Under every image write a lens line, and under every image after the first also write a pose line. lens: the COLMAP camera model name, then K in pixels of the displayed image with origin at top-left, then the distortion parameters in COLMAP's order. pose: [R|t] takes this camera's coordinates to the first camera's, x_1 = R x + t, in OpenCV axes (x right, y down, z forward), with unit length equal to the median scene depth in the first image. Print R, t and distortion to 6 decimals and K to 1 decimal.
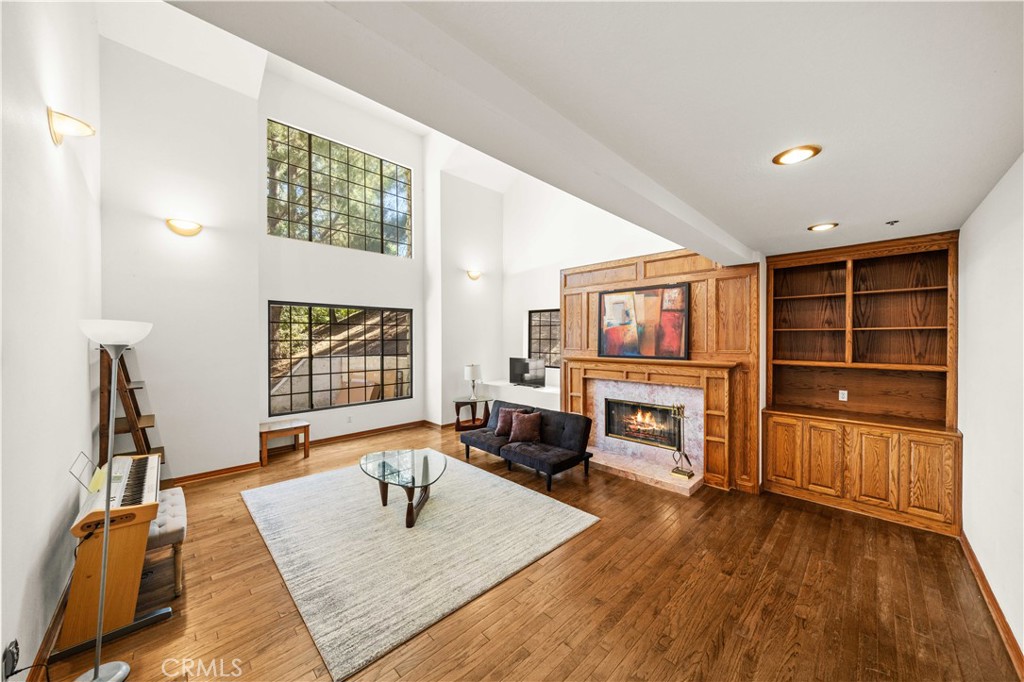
lens RADIAL K [[353.3, 0, 512.9], [0, 353.3, 340.2], [0, 0, 1]] dist [-0.004478, -0.000172]
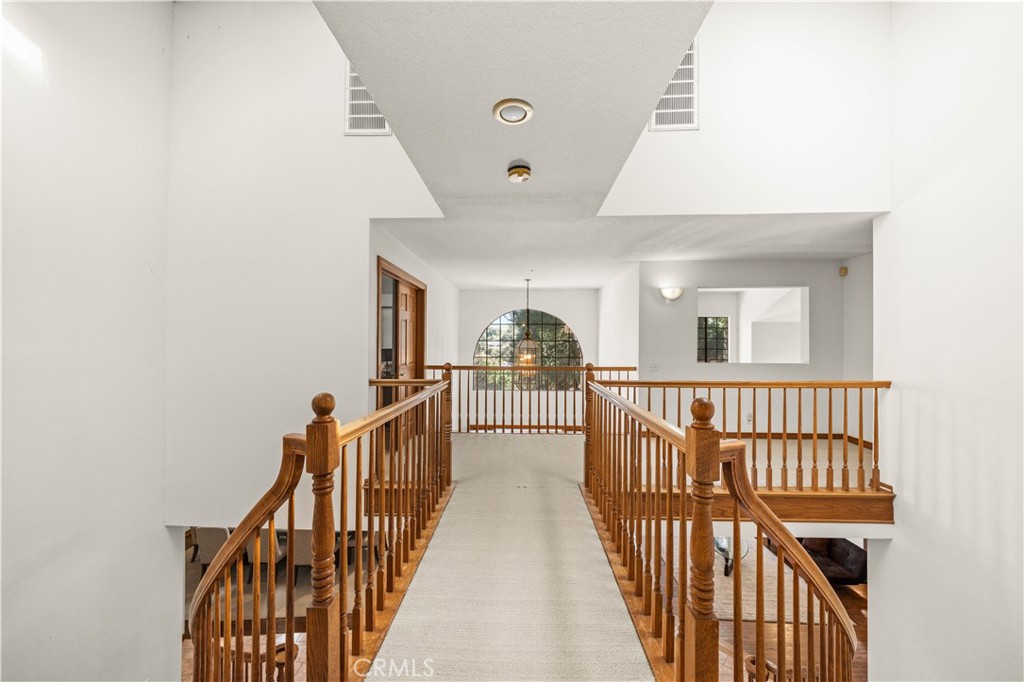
lens RADIAL K [[353.3, 0, 510.1], [0, 353.3, 341.0], [0, 0, 1]] dist [-0.004478, -0.000172]
pose [[0.673144, -0.000650, -0.739511, 0.280496], [-0.010579, 0.999889, -0.010508, -0.590568], [0.739436, 0.014897, 0.673062, -0.988183]]
